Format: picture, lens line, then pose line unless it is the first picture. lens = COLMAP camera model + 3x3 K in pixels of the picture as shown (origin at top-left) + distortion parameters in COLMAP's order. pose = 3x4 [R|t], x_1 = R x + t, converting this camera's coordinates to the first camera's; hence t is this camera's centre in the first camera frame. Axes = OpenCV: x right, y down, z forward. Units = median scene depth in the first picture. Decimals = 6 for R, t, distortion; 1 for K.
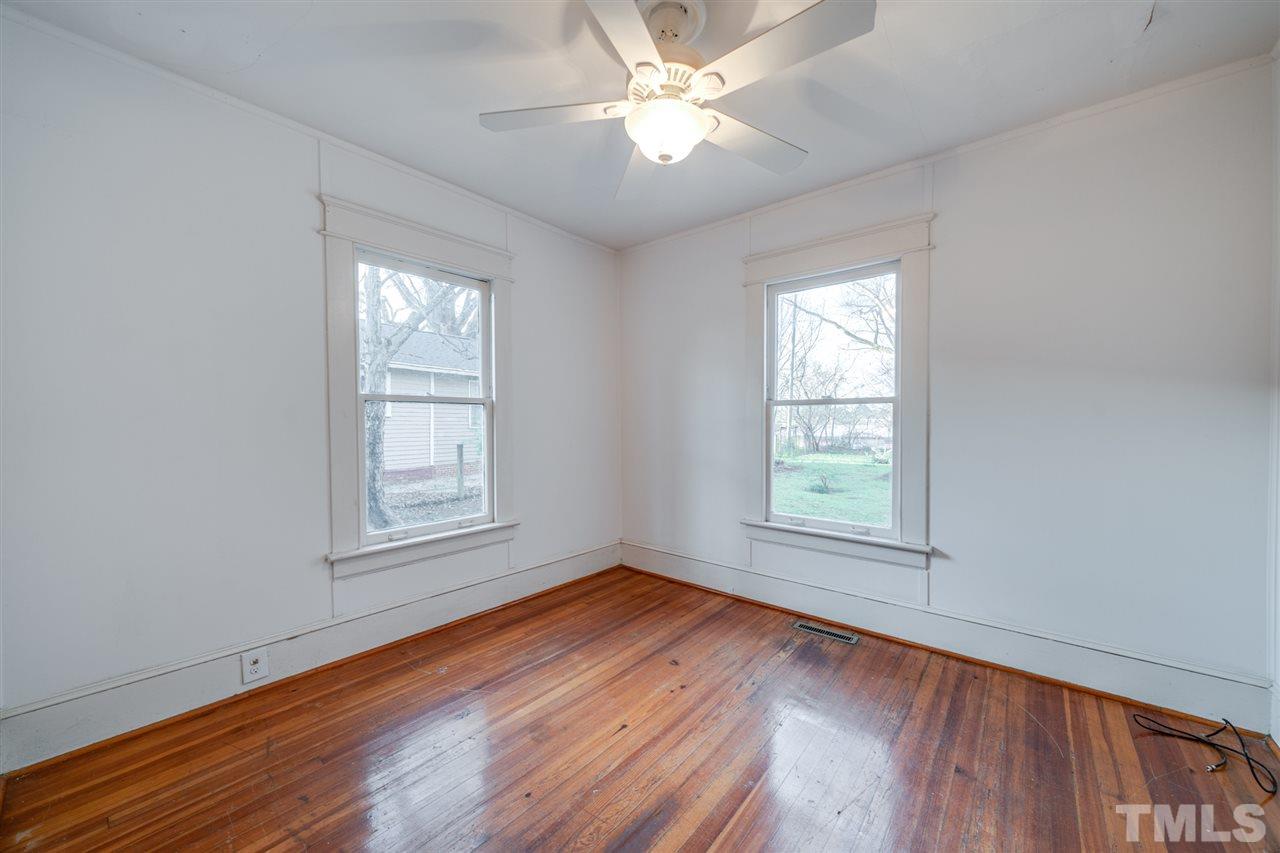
lens RADIAL K [[471.8, 0, 650.8], [0, 471.8, 435.5], [0, 0, 1]] dist [-0.003138, -0.000362]
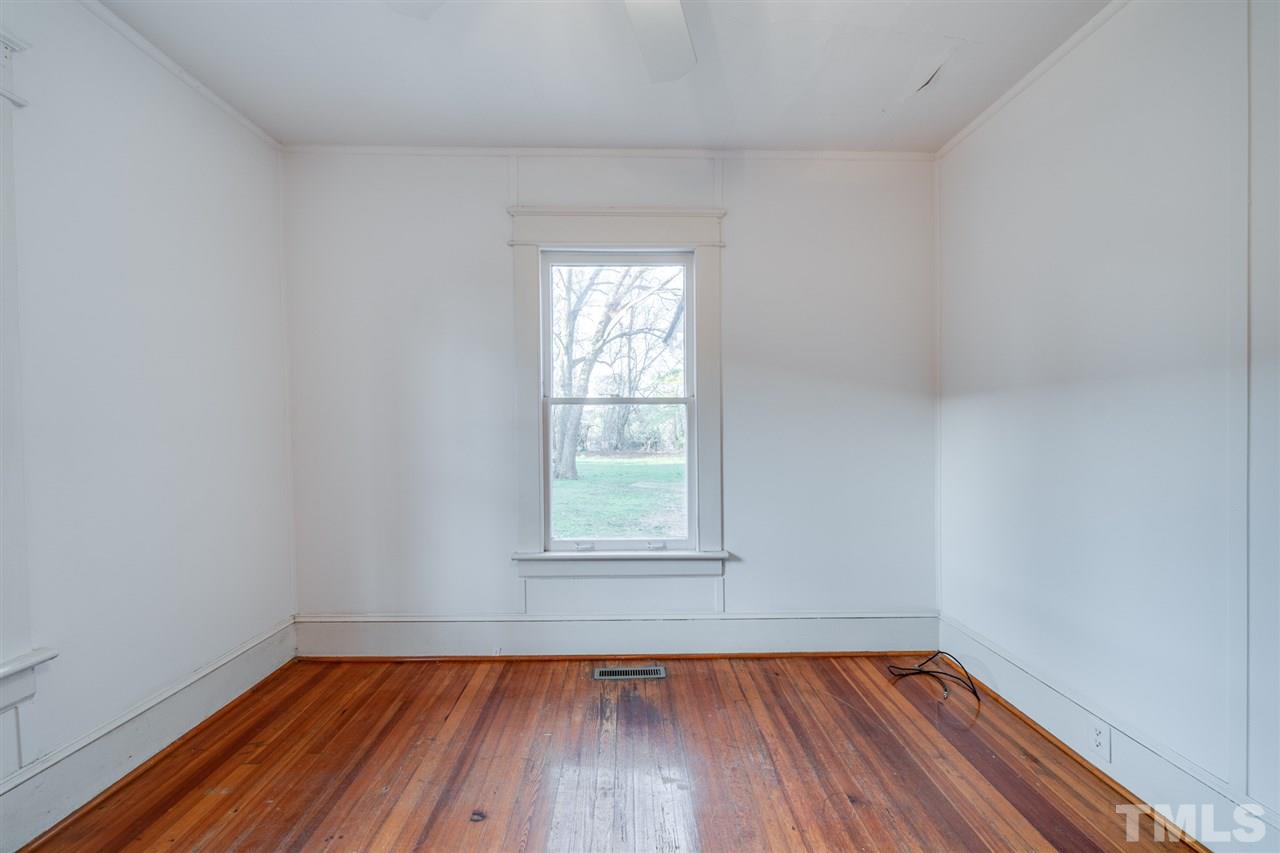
lens RADIAL K [[471.8, 0, 650.8], [0, 471.8, 435.5], [0, 0, 1]] dist [-0.003138, -0.000362]
pose [[0.763291, -0.020825, 0.645719, -0.143127], [0.021728, 0.999742, 0.006559, -0.014545], [-0.645690, 0.009024, 0.763547, 0.326339]]
